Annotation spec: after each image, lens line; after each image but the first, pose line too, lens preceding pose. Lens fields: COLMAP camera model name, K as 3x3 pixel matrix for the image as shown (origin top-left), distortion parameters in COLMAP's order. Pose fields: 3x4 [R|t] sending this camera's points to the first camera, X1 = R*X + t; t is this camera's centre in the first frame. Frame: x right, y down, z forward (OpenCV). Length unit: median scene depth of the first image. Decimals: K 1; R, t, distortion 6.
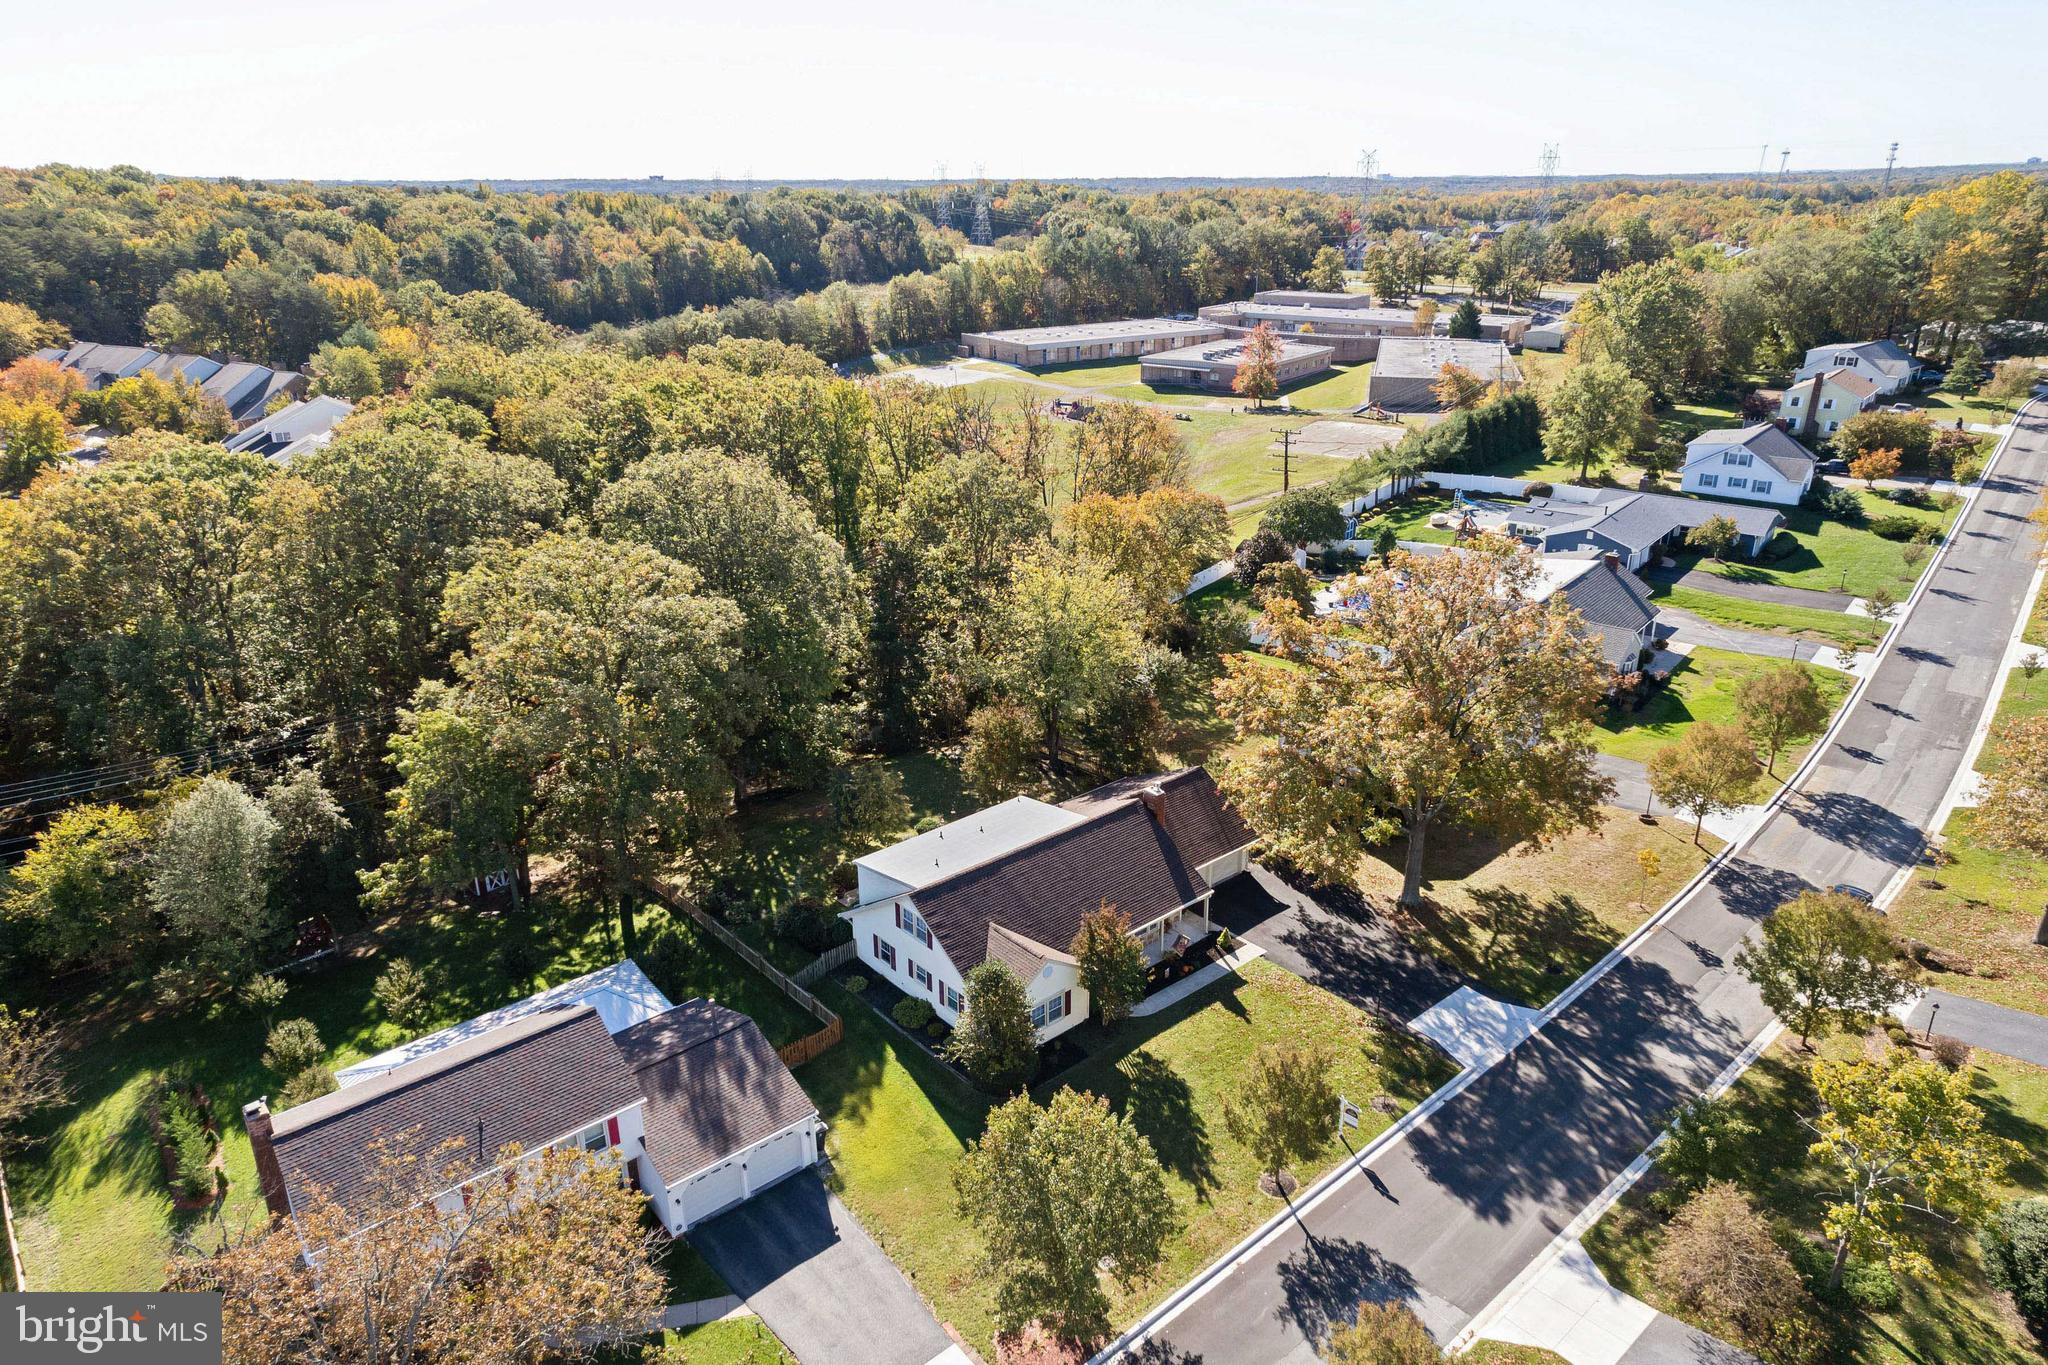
lens RADIAL K [[1326.7, 0, 1024.0], [0, 1326.7, 682.5], [0, 0, 1]] dist [-0.021551, 0.062750]
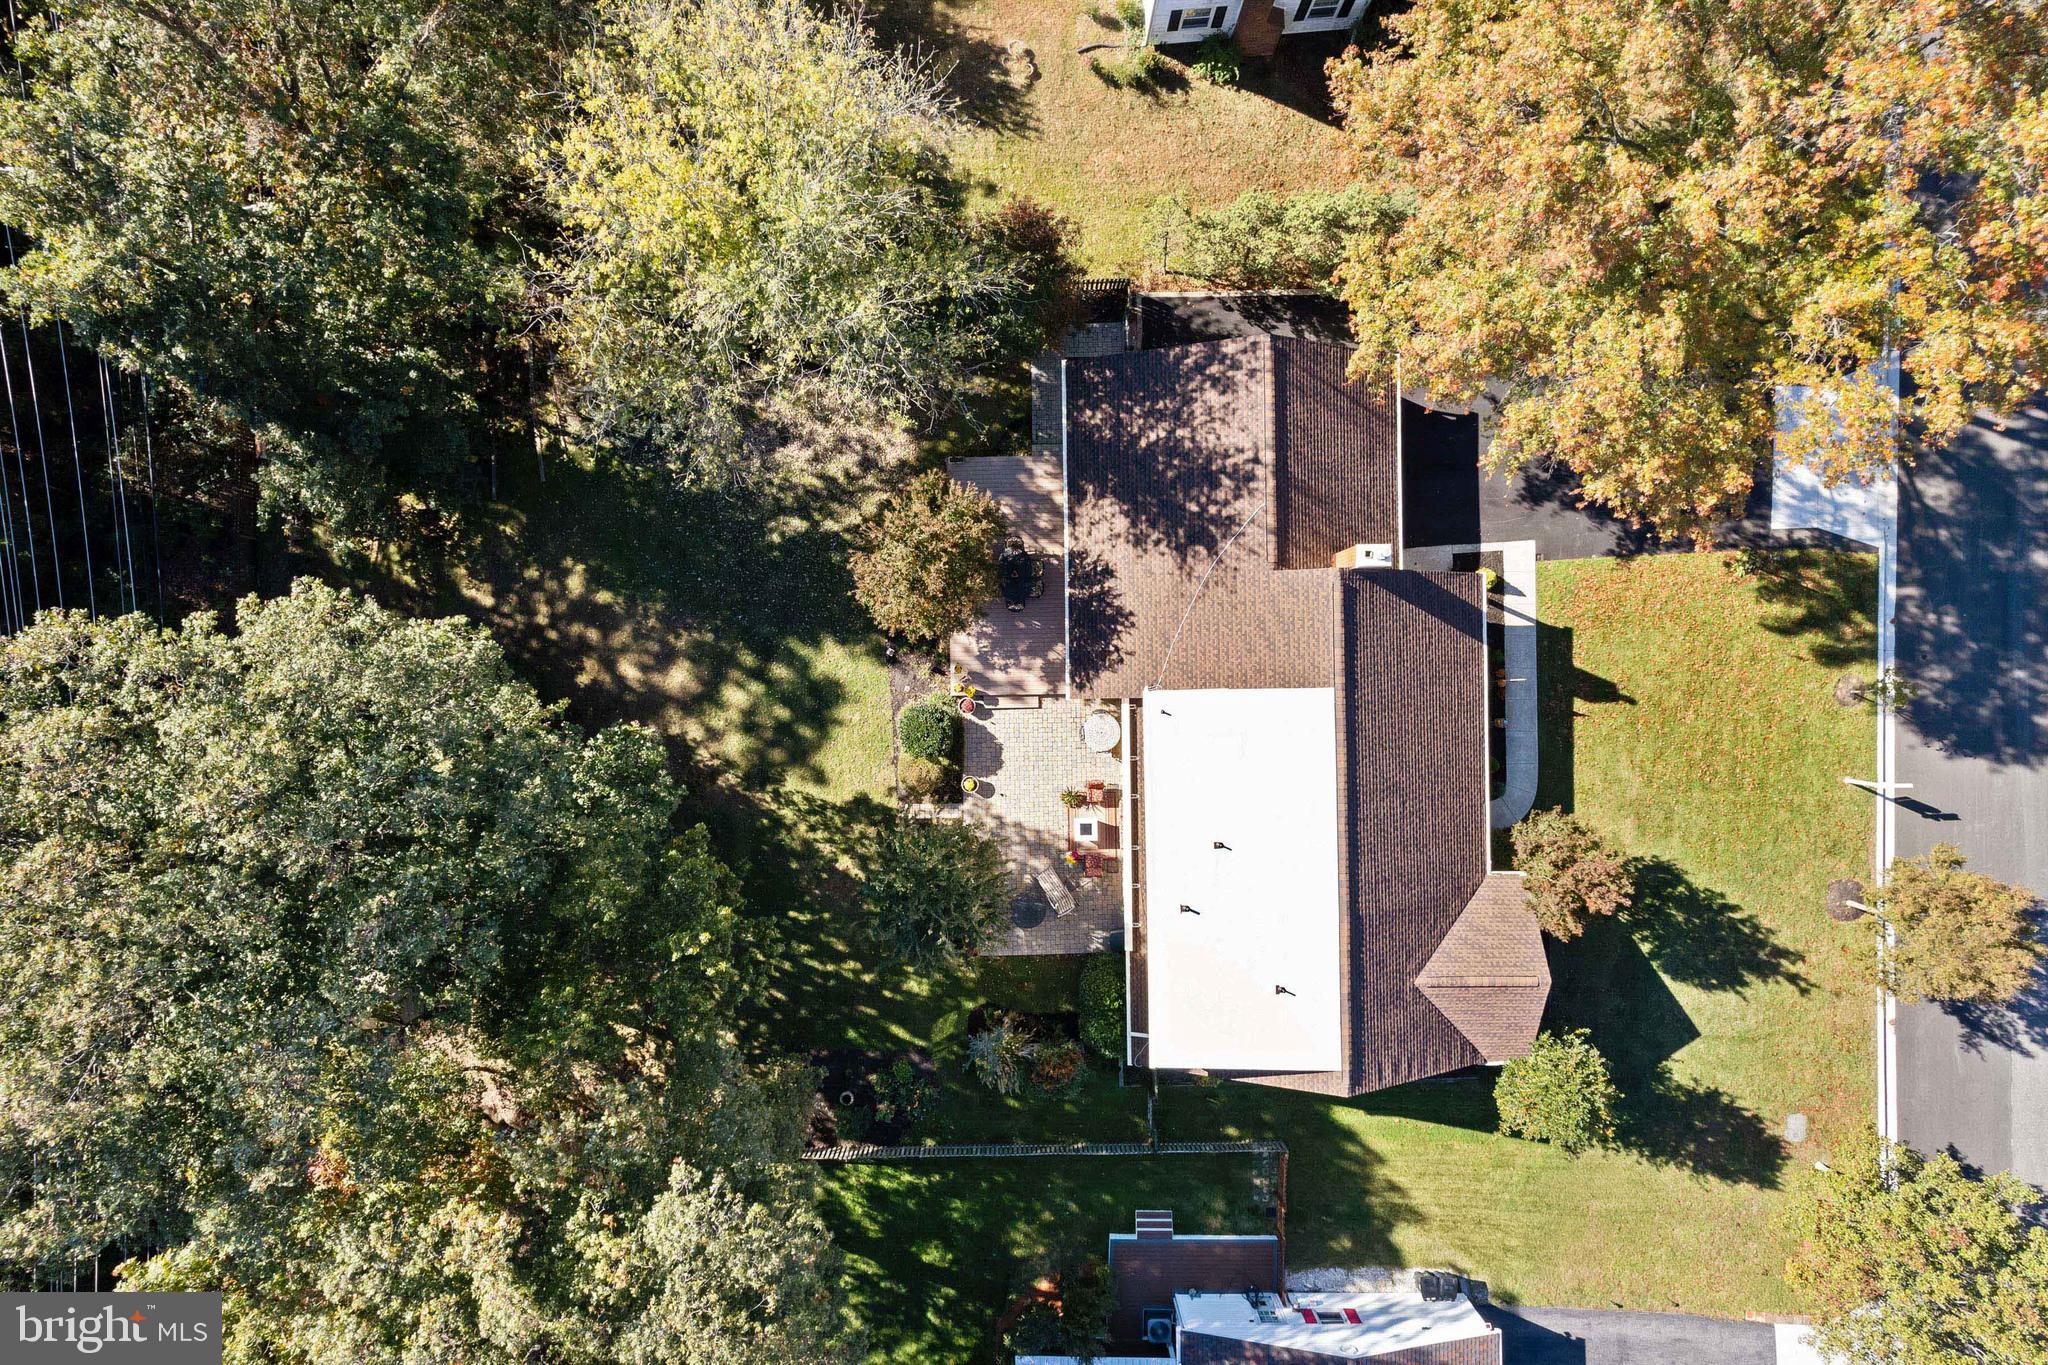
lens RADIAL K [[1326.7, 0, 1024.0], [0, 1326.7, 682.5], [0, 0, 1]] dist [-0.021551, 0.062750]
pose [[0.651667, -0.758465, -0.007774, -0.032640], [0.284070, 0.234541, 0.929674, -0.508671], [-0.703302, -0.608047, 0.368300, 0.972479]]
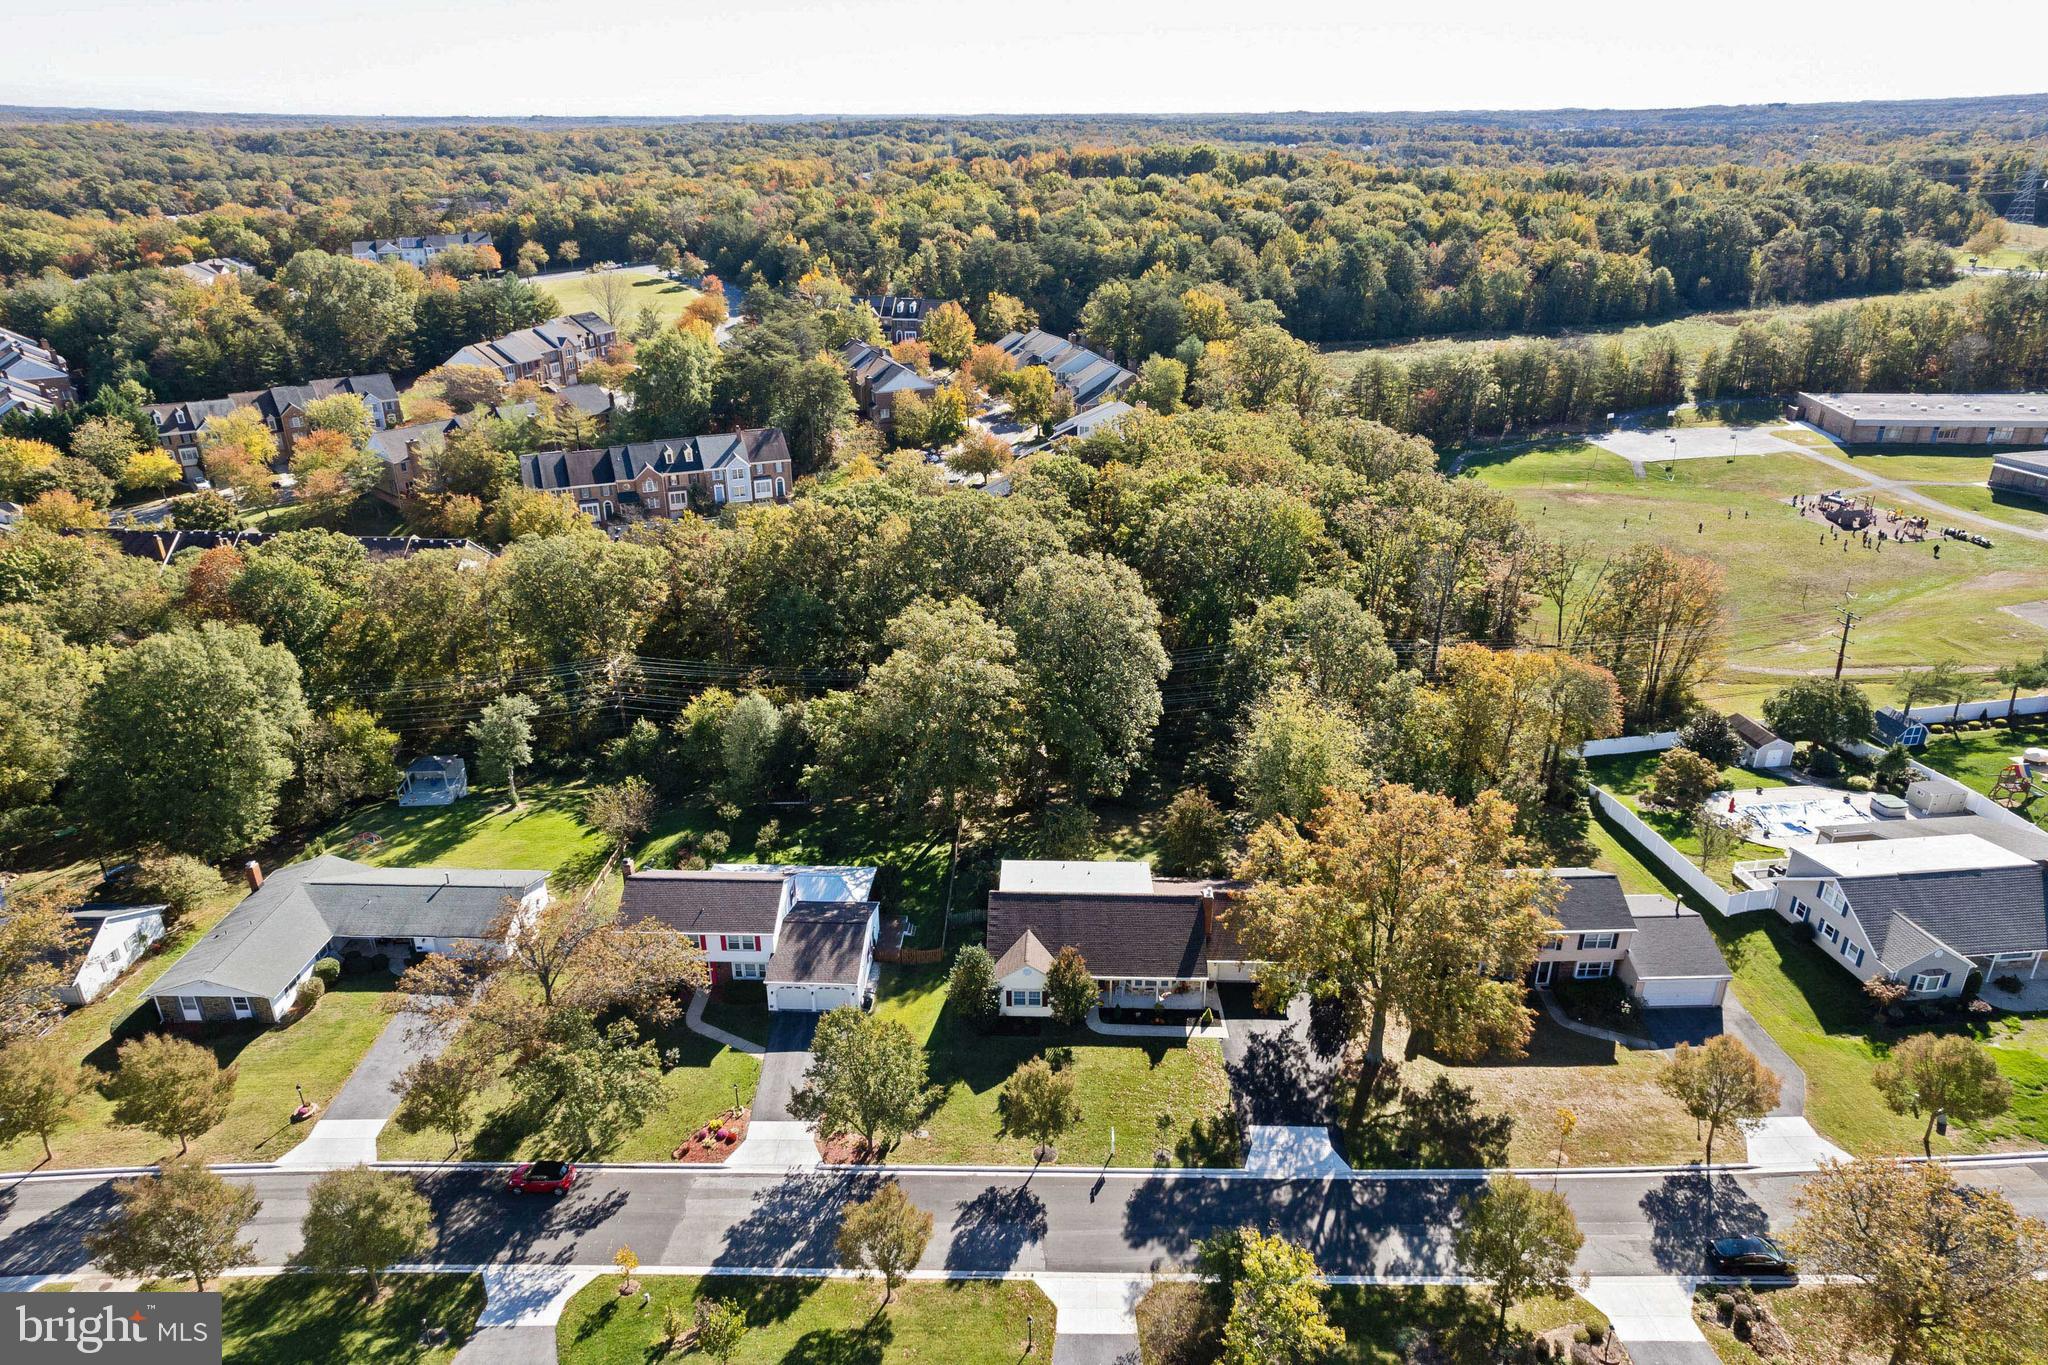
lens RADIAL K [[1326.7, 0, 1024.0], [0, 1326.7, 682.5], [0, 0, 1]] dist [-0.021551, 0.062750]
pose [[0.734387, 0.277566, -0.619381, 0.826236], [-0.244954, 0.959443, 0.139522, -0.299837], [0.632988, 0.049256, 0.772593, -0.192538]]
